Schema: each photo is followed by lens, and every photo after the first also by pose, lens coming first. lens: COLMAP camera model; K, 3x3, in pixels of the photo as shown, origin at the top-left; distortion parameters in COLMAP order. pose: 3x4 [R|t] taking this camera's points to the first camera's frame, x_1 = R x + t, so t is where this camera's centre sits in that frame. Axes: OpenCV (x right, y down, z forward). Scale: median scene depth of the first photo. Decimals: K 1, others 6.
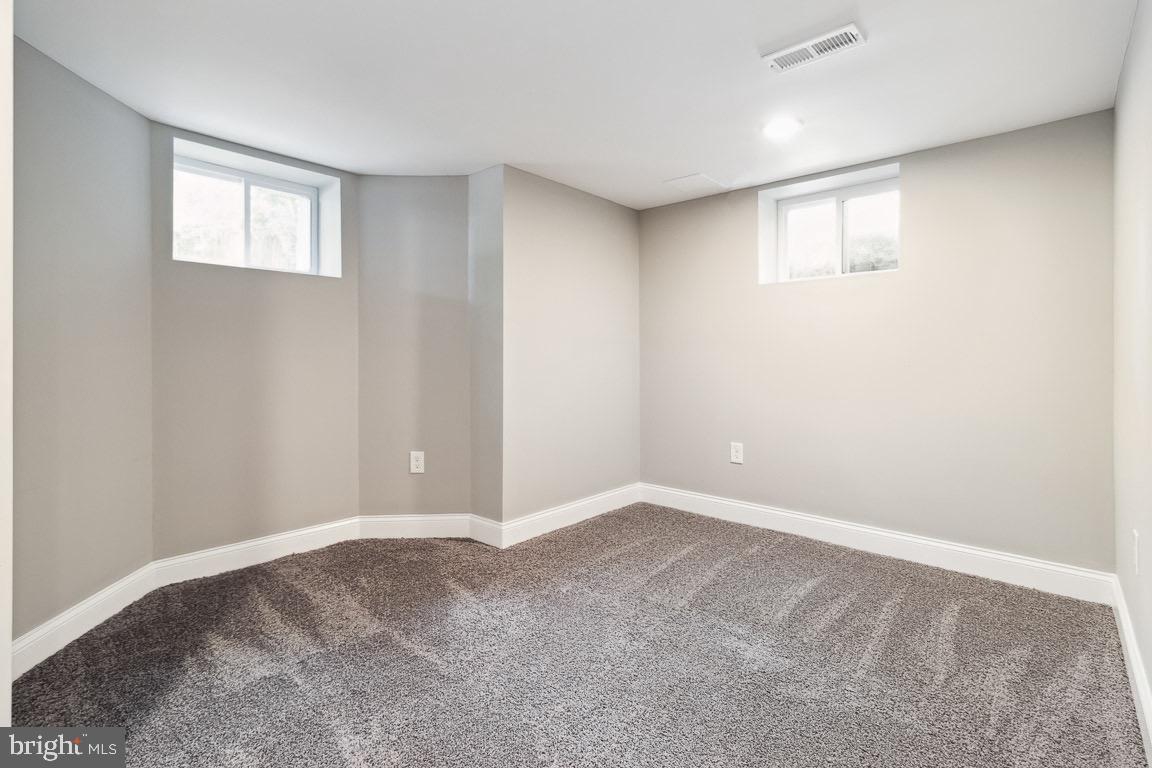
lens RADIAL K [[530.2, 0, 583.0], [0, 530.2, 362.4], [0, 0, 1]] dist [-0.001398, 0.000125]
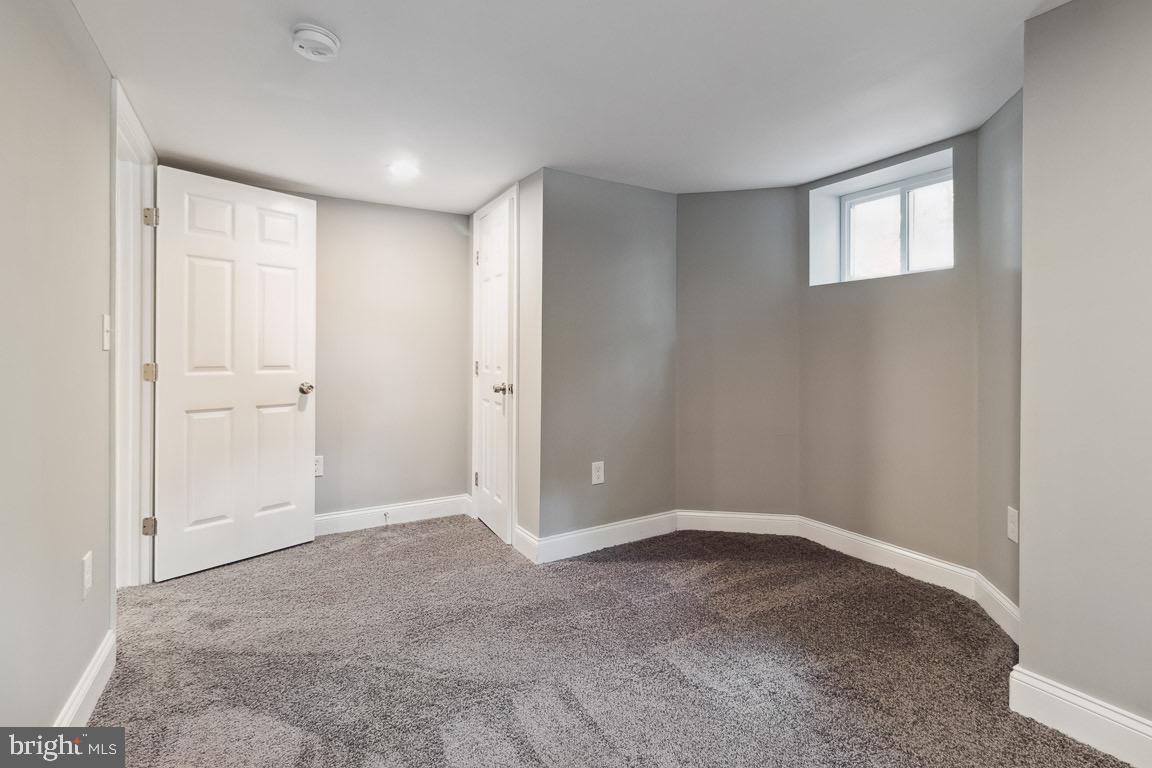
lens RADIAL K [[530.2, 0, 583.0], [0, 530.2, 362.4], [0, 0, 1]] dist [-0.001398, 0.000125]
pose [[-0.301084, 0.010937, -0.953535, 0.616655], [-0.009224, 0.999854, 0.014381, -0.025472], [0.953553, 0.013125, -0.300939, 0.864520]]
